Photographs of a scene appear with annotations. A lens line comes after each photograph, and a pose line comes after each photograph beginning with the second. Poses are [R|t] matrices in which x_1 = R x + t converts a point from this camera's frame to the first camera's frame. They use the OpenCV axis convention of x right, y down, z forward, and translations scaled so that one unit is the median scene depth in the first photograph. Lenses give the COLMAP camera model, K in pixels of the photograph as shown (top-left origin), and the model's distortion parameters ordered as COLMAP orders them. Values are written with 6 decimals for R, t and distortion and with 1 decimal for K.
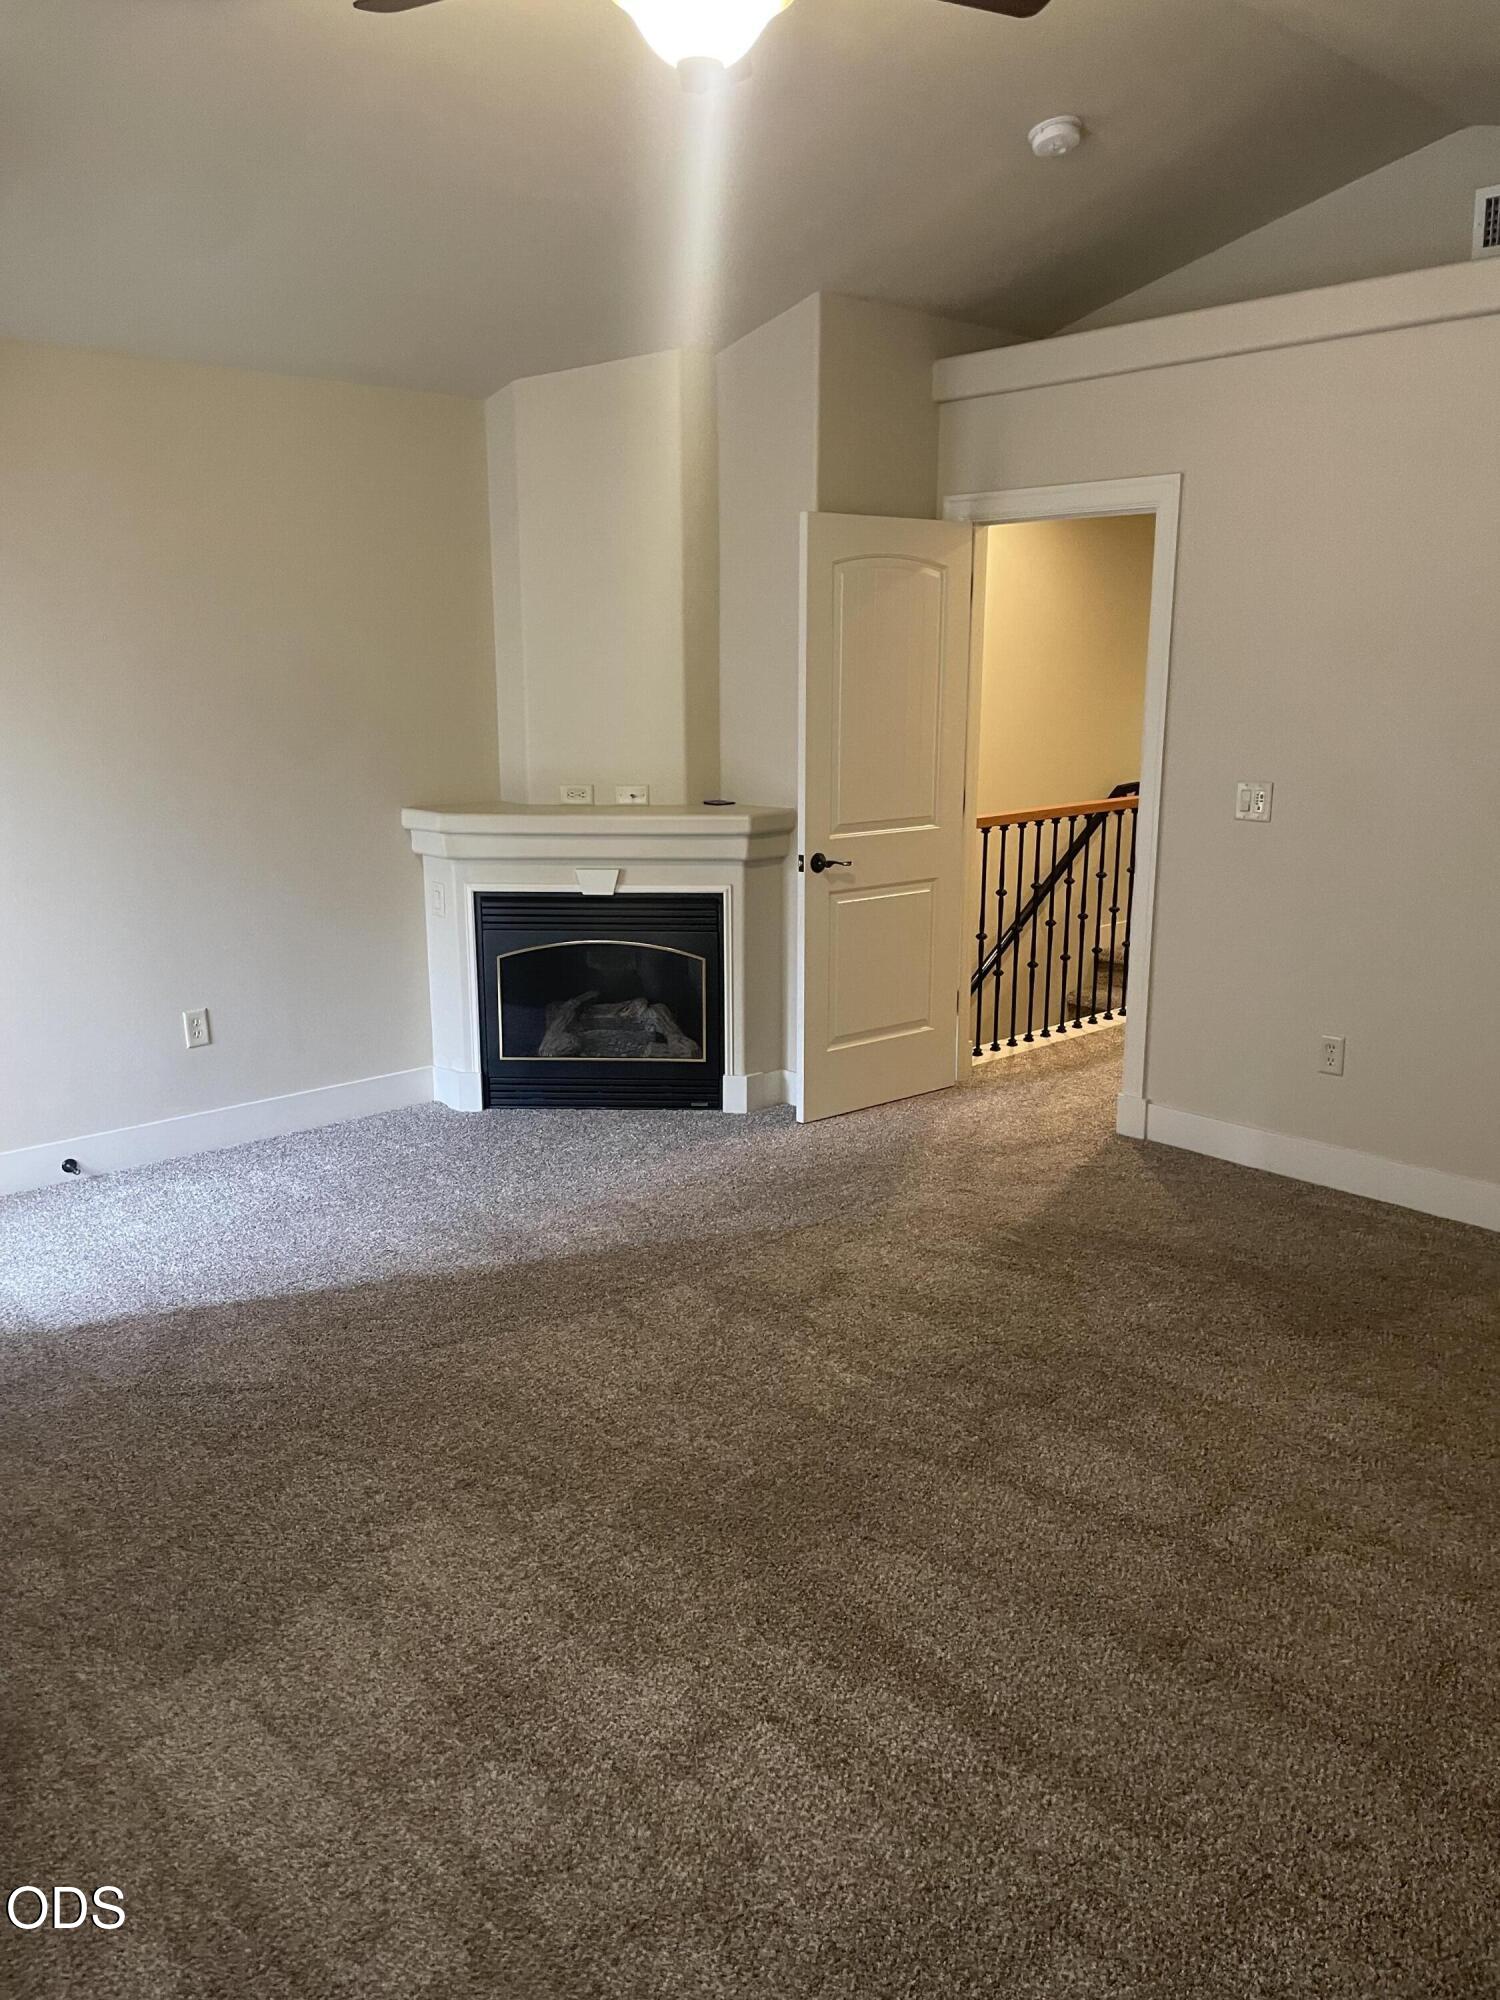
lens RADIAL K [[1556.9, 0, 750.0], [0, 1556.9, 1000.0], [0, 0, 1]] dist [0.144764, -0.000611]
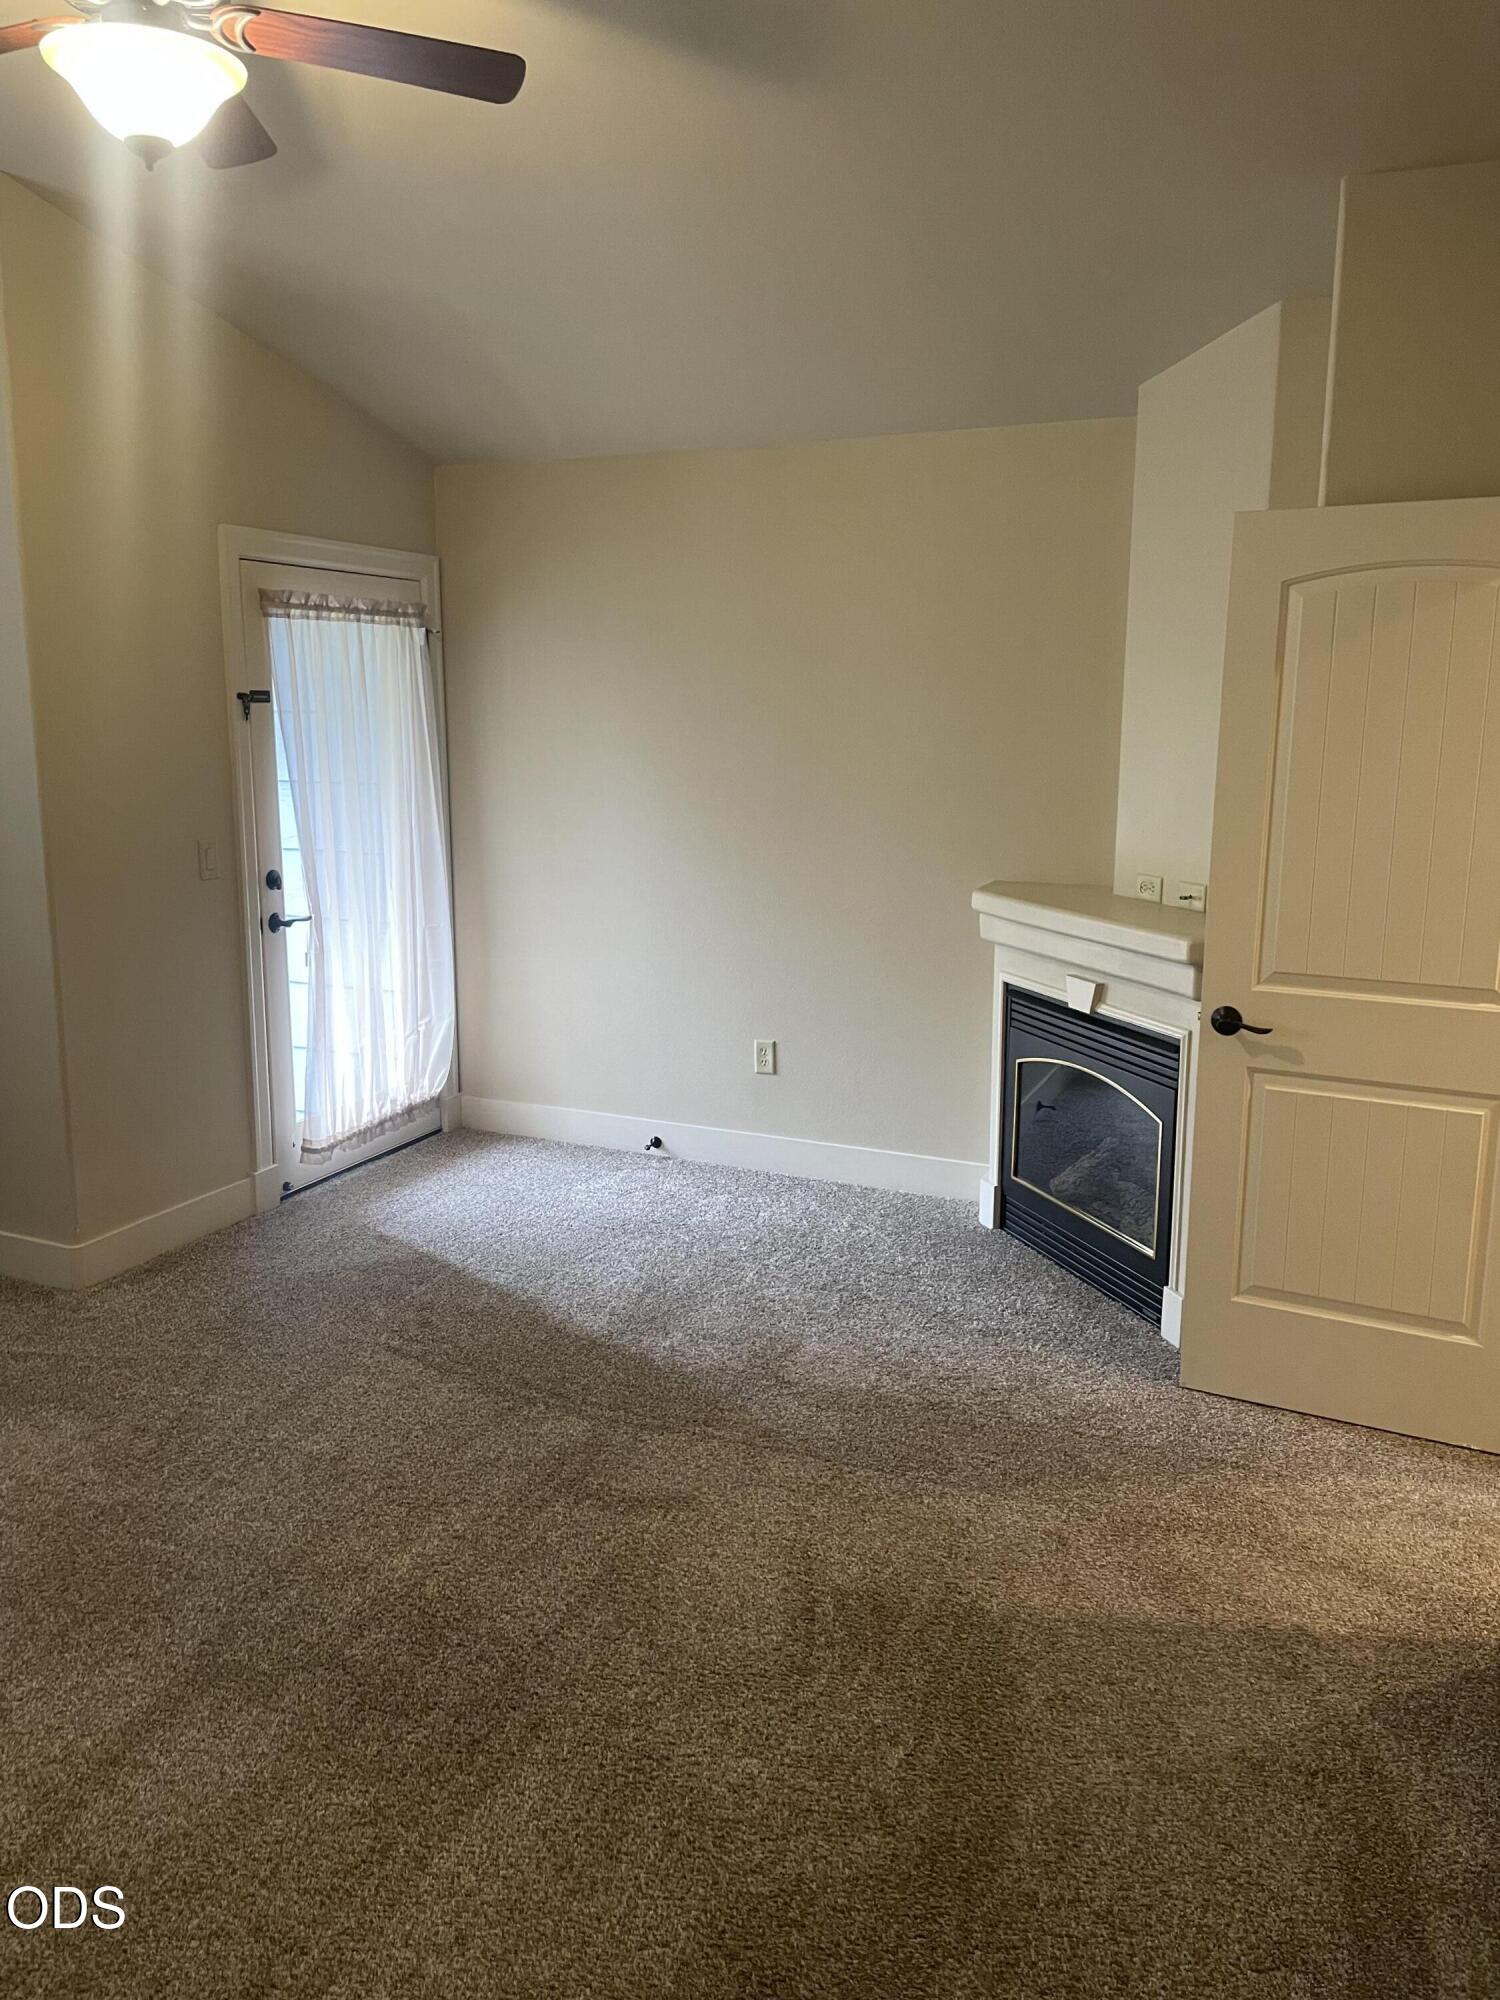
lens RADIAL K [[1540.2, 0, 750.0], [0, 1540.2, 1000.0], [0, 0, 1]] dist [0.058176, -0.000732]
pose [[0.377294, 0.179074, -0.908615, 0.595297], [-0.206748, 0.972652, 0.105845, -0.129107], [0.902720, 0.147920, 0.403999, 0.555861]]
